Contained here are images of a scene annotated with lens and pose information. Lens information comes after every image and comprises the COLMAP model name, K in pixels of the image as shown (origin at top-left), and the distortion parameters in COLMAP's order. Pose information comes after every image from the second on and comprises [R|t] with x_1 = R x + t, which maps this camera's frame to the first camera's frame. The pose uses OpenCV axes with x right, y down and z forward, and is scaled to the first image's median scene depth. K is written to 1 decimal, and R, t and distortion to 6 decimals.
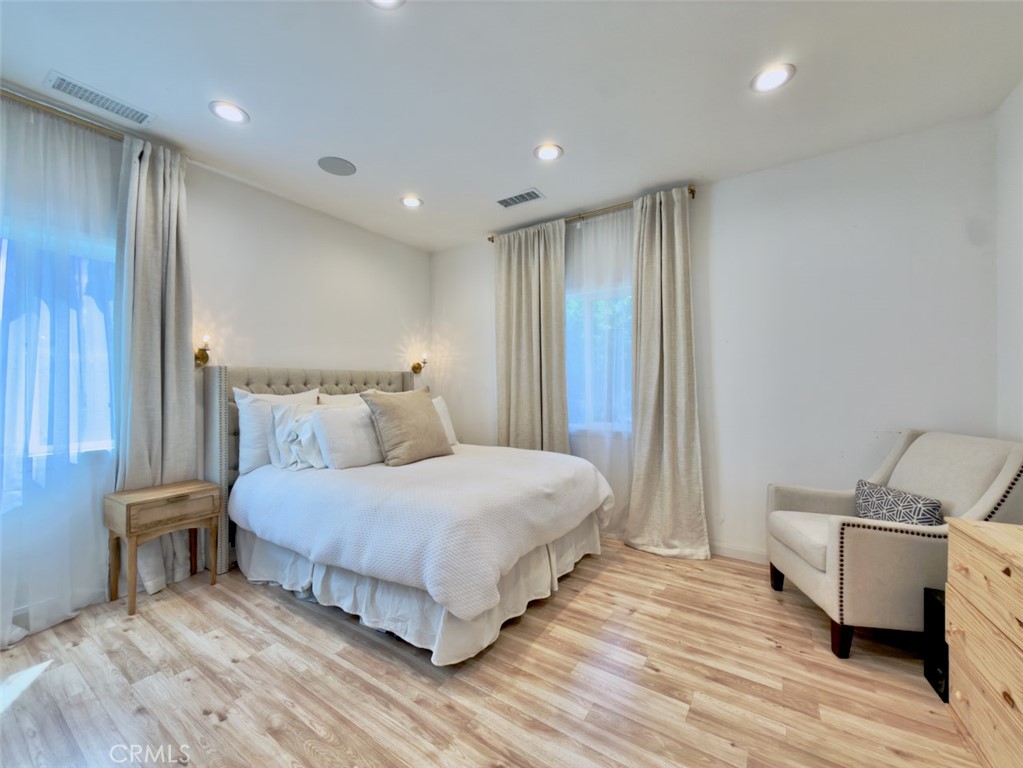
lens RADIAL K [[412.1, 0, 503.8], [0, 412.1, 384.2], [0, 0, 1]] dist [0.000484, -0.000322]
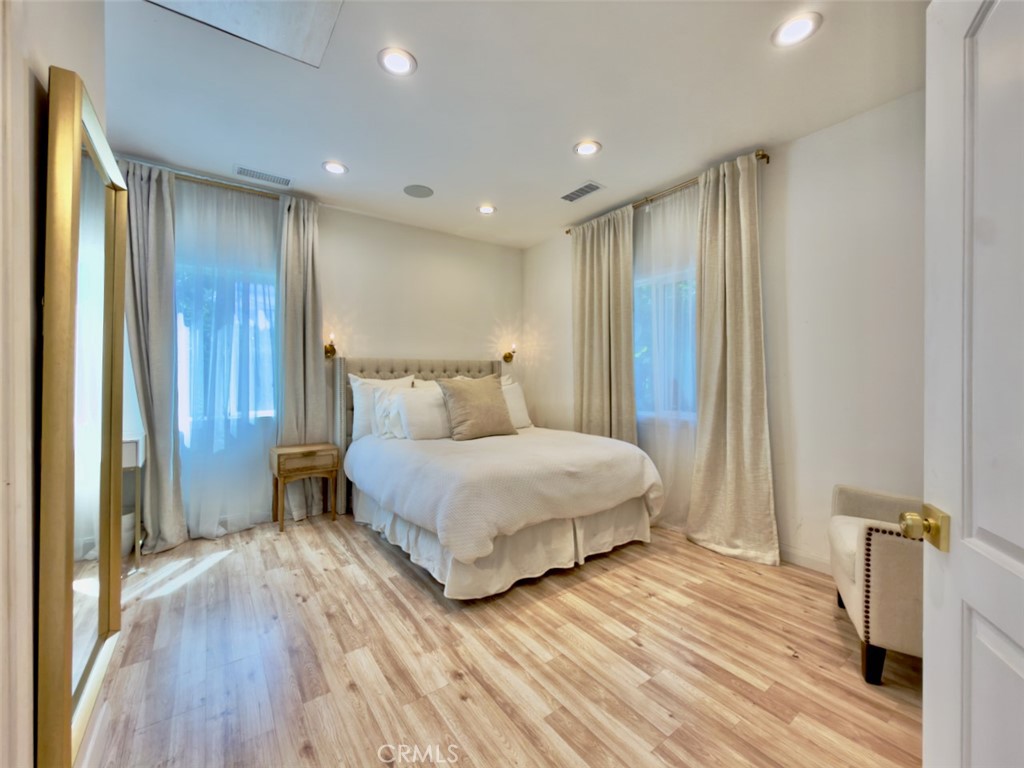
lens RADIAL K [[409.9, 0, 488.3], [0, 409.9, 375.3], [0, 0, 1]] dist [-0.000298, 0.000703]
pose [[0.933351, 0.002320, -0.358958, 0.257047], [-0.001010, 0.999992, 0.003837, 0.009180], [0.358964, -0.003218, 0.933346, -0.063490]]
